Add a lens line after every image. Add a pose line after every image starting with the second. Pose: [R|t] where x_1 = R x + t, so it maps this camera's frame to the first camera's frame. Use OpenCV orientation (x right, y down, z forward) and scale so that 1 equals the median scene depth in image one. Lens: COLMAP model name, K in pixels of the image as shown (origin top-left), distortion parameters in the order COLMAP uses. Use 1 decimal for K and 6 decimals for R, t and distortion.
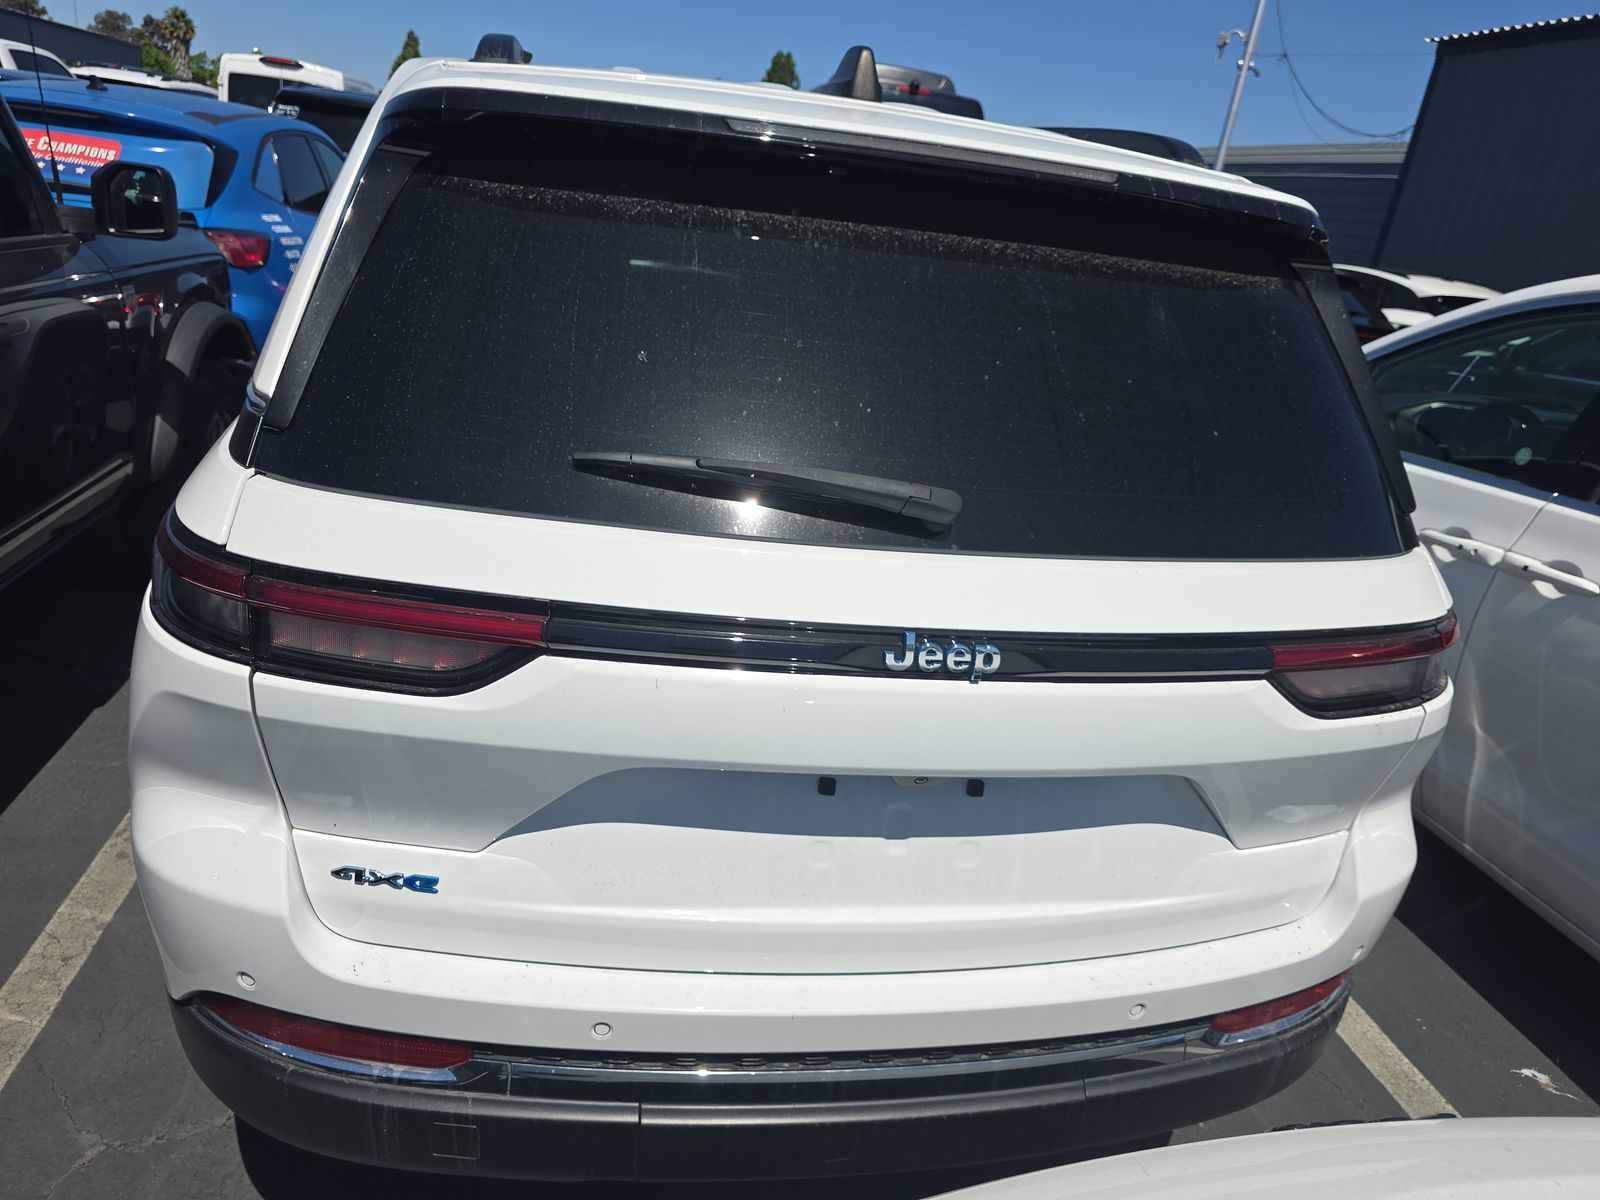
lens RADIAL K [[1073.0, 0, 800.0], [0, 1073.0, 600.0], [0, 0, 1]] dist [0.007651, 0.003525]
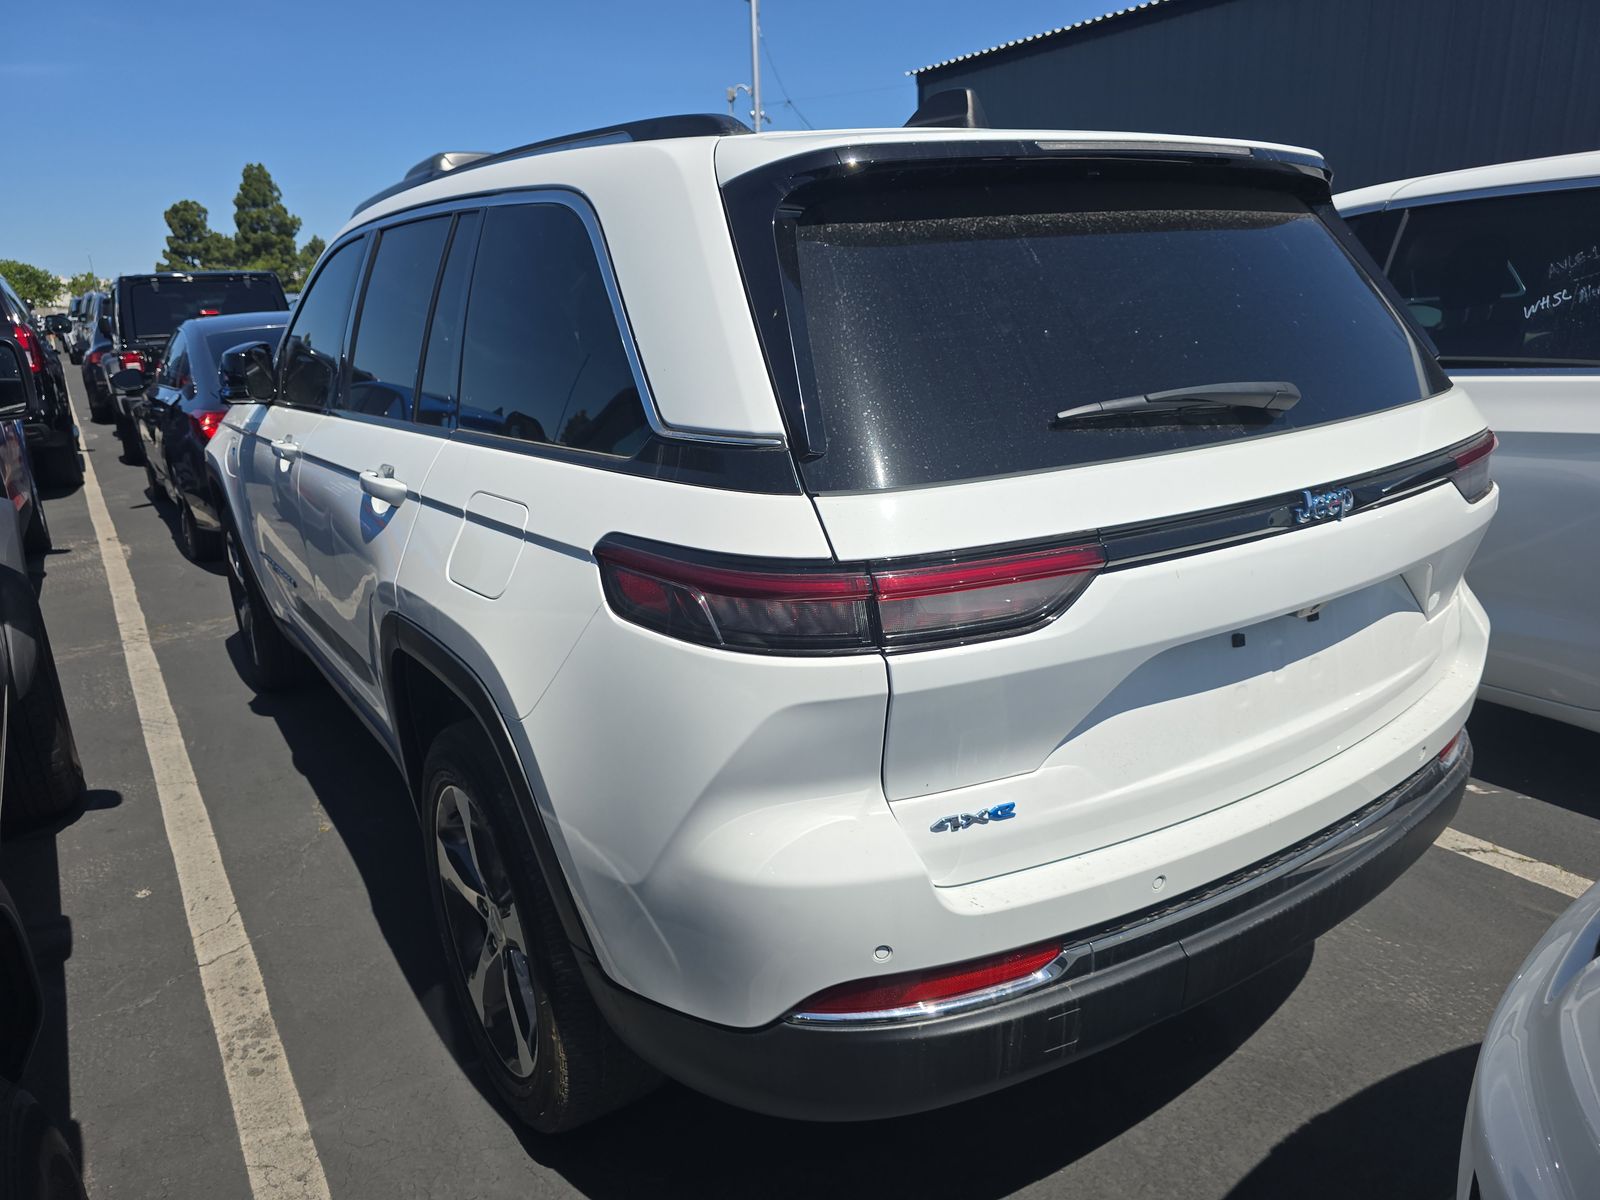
lens RADIAL K [[1055.1, 0, 800.0], [0, 1055.1, 600.0], [0, 0, 1]] dist [0.035565, -0.000776]
pose [[0.910947, -0.267803, 0.313779, -0.813426], [0.283986, 0.958809, -0.006131, -0.009135], [-0.299212, 0.094694, 0.949476, -0.034295]]
